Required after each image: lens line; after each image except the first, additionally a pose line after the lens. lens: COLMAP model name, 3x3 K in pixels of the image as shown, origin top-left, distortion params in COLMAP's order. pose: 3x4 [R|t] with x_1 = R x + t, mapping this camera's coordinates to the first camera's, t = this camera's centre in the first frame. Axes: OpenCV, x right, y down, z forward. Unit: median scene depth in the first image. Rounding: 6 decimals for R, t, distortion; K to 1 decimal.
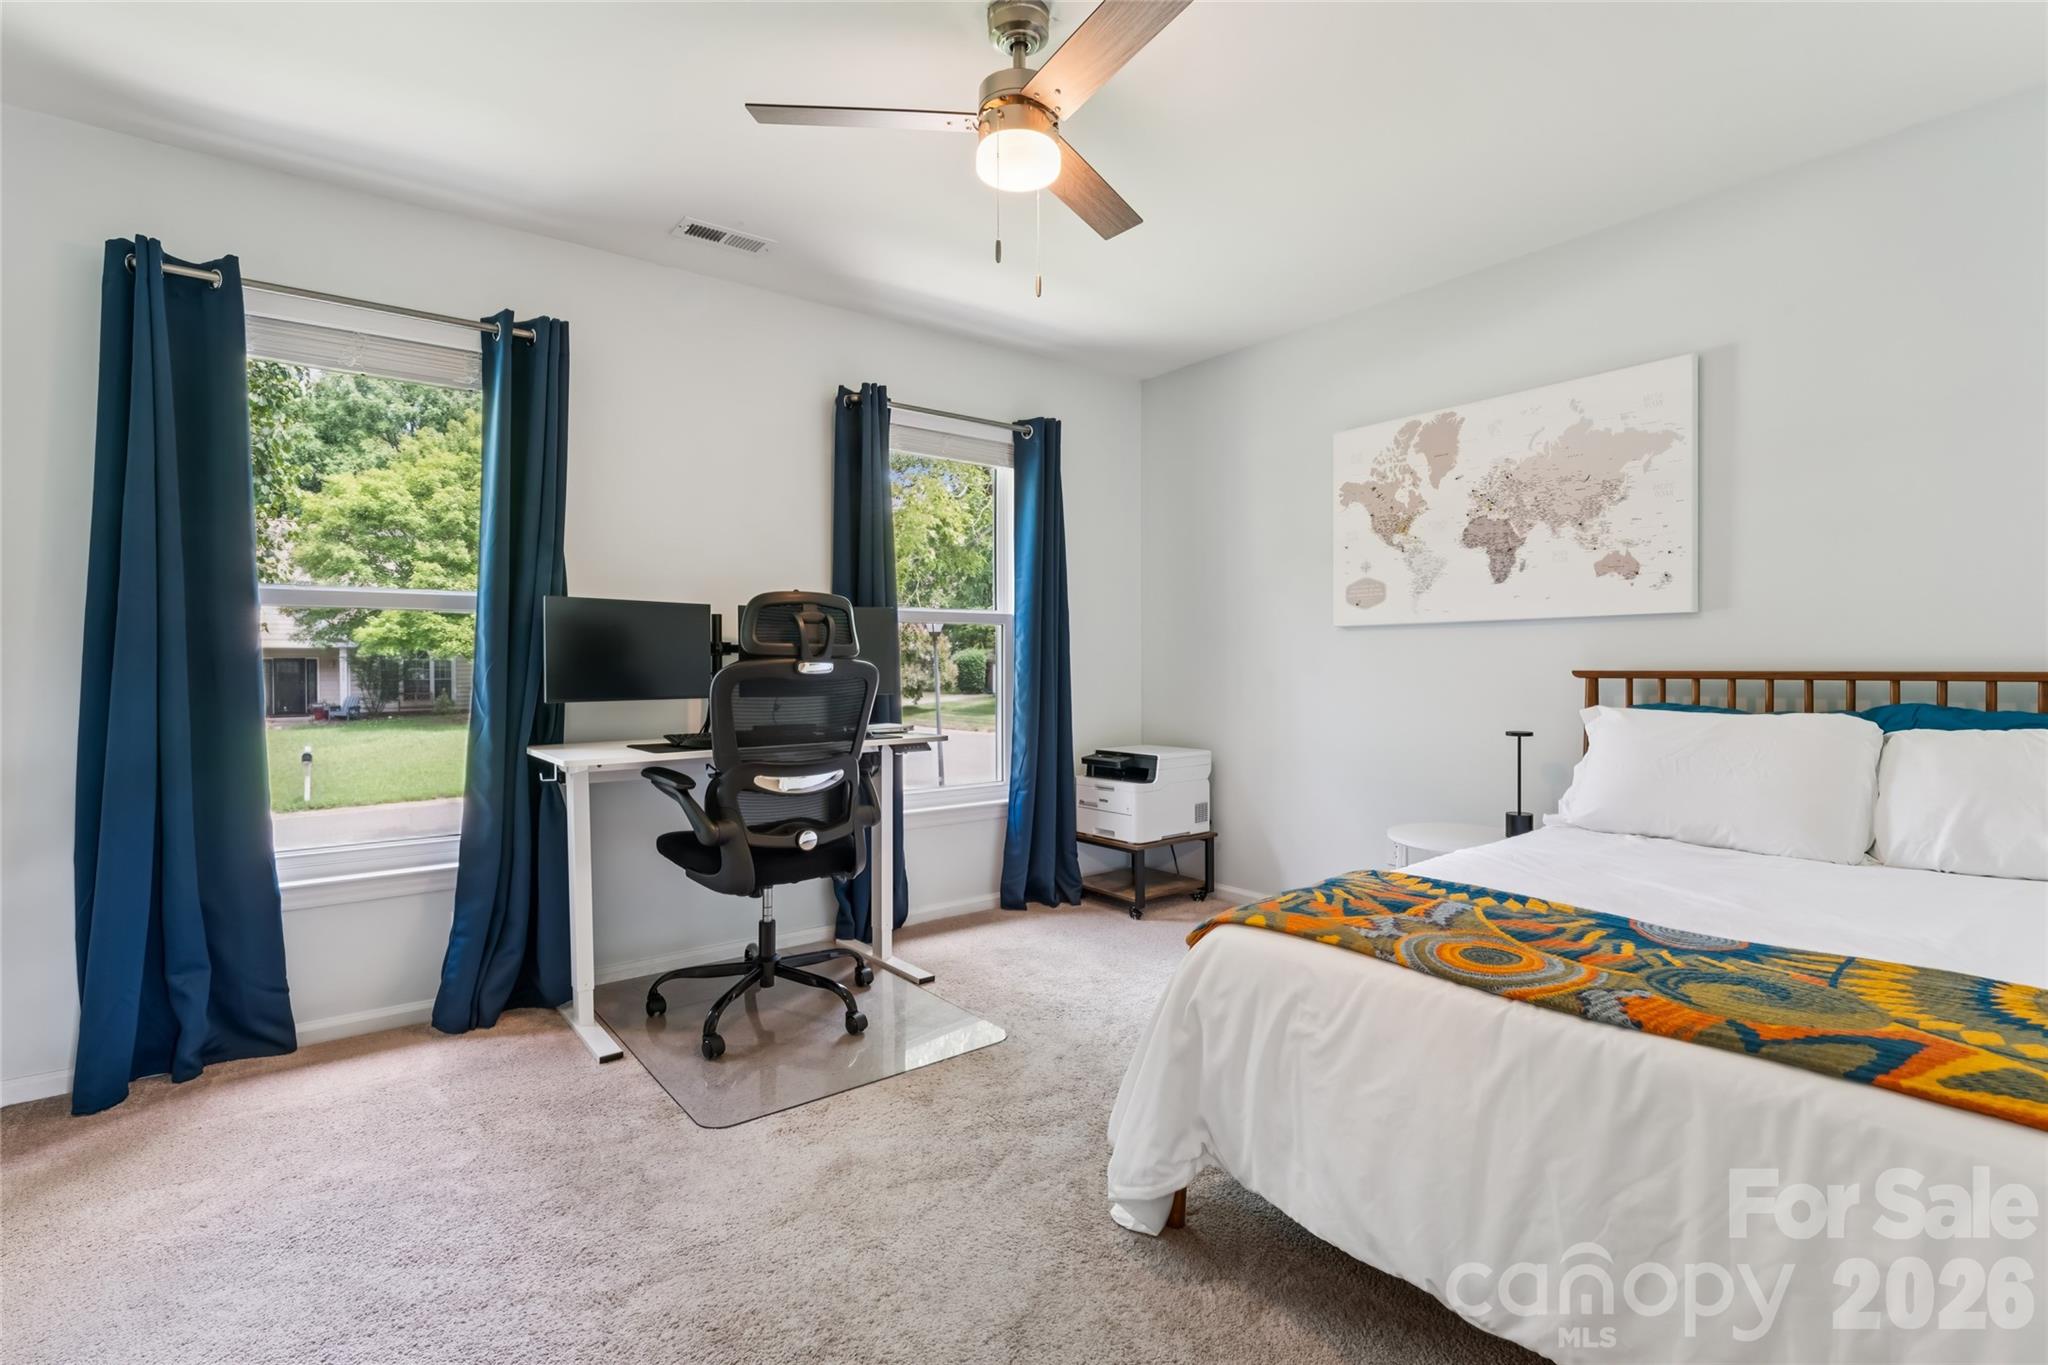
lens RADIAL K [[960.0, 0, 1025.6], [0, 960.0, 664.9], [0, 0, 1]] dist [-0.000586, 0.000132]
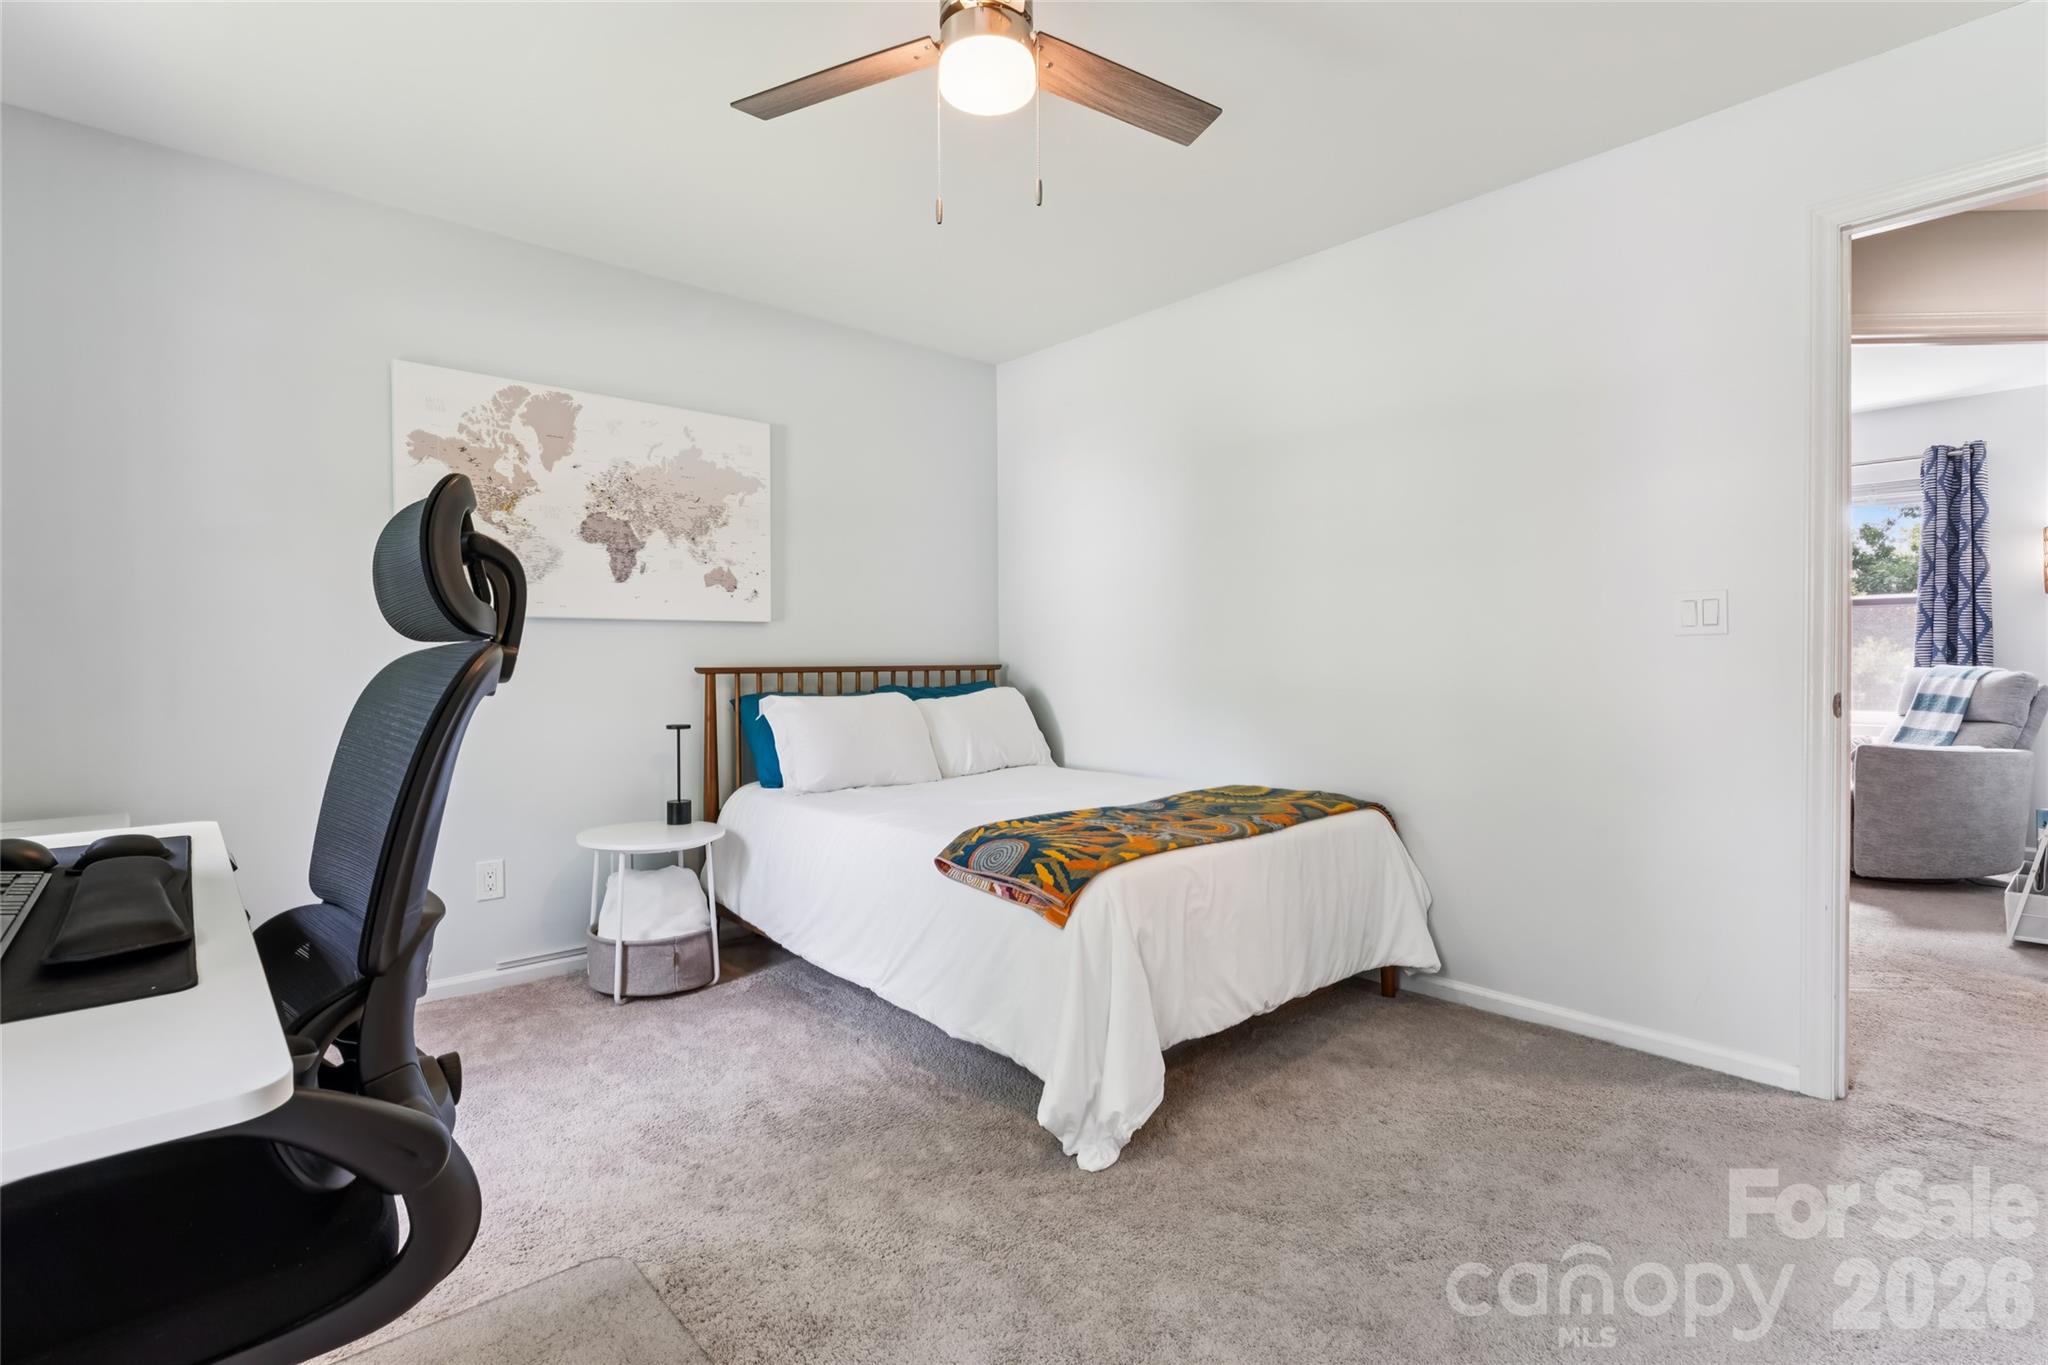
lens RADIAL K [[960.0, 0, 1025.6], [0, 960.0, 664.9], [0, 0, 1]] dist [-0.000586, 0.000132]
pose [[-0.075149, -0.001976, 0.997170, -0.584152], [0.006114, 0.999978, 0.002442, 0.002195], [-0.997154, 0.006280, -0.075135, 0.691910]]
